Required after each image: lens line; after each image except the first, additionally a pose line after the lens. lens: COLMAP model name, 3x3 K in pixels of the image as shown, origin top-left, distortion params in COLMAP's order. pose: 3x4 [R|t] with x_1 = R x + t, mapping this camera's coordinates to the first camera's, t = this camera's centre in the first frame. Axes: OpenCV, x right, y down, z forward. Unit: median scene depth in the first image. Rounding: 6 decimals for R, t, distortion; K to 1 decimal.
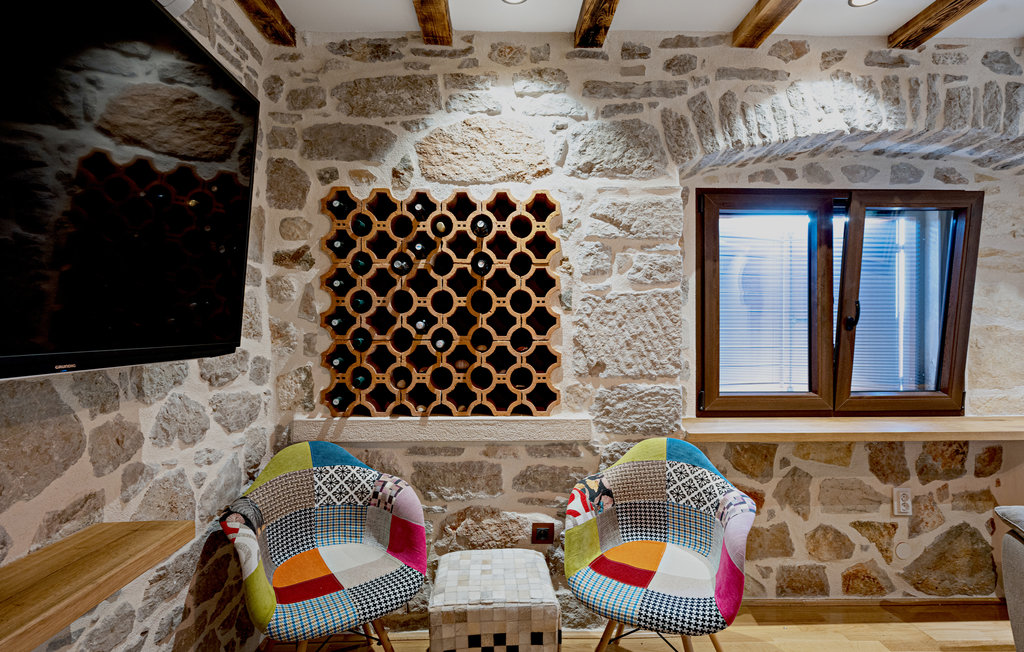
lens RADIAL K [[524.6, 0, 507.4], [0, 524.6, 330.3], [0, 0, 1]] dist [-0.001614, -0.000359]
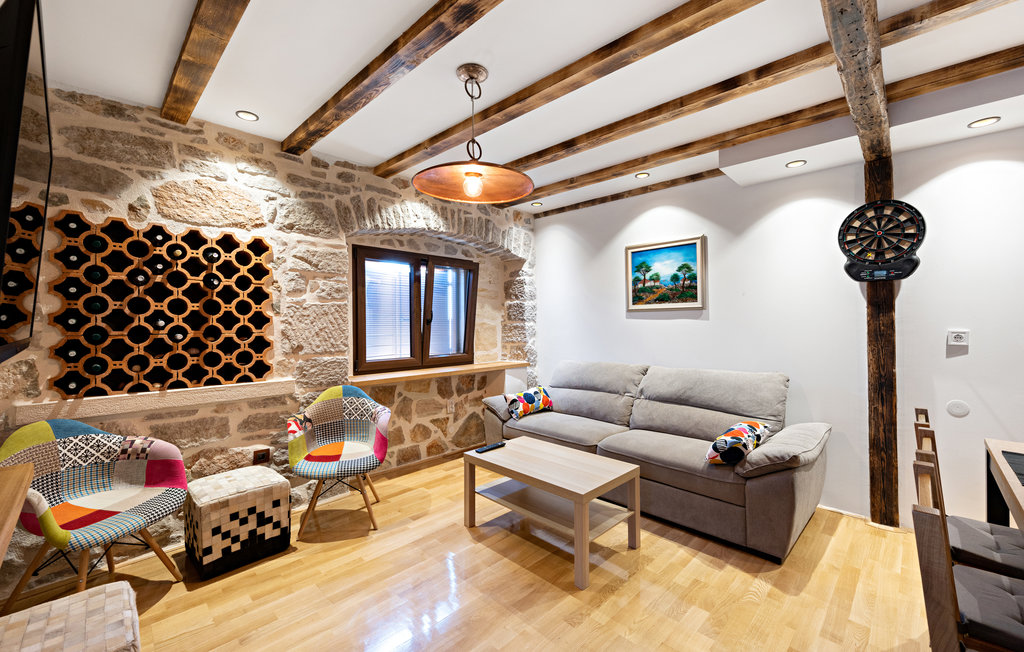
lens RADIAL K [[414.6, 0, 519.0], [0, 414.6, 322.8], [0, 0, 1]] dist [-0.002010, -0.000188]
pose [[0.699807, -0.003470, 0.714323, -0.272764], [0.010752, 0.999926, -0.005676, 0.004552], [-0.714251, 0.011652, 0.699793, -0.410508]]
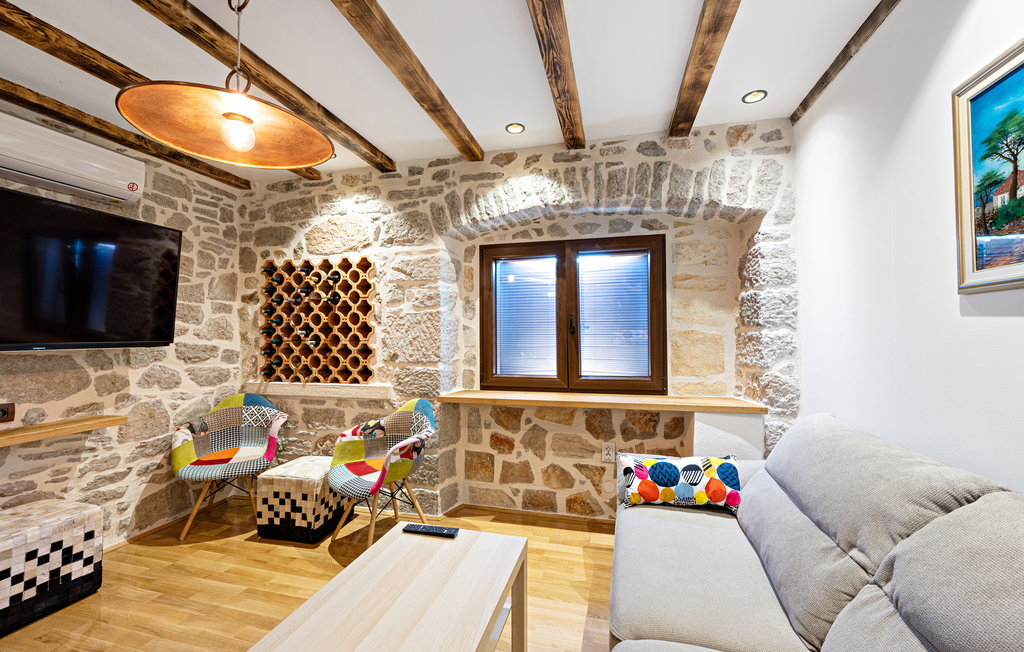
lens RADIAL K [[408.3, 0, 512.0], [0, 408.3, 326.0], [0, 0, 1]] dist [0.000104, 0.000031]
pose [[0.964947, -0.010939, -0.262218, 0.895740], [0.004240, 0.999650, -0.026100, 0.007309], [0.262412, 0.024073, 0.964656, -0.187066]]
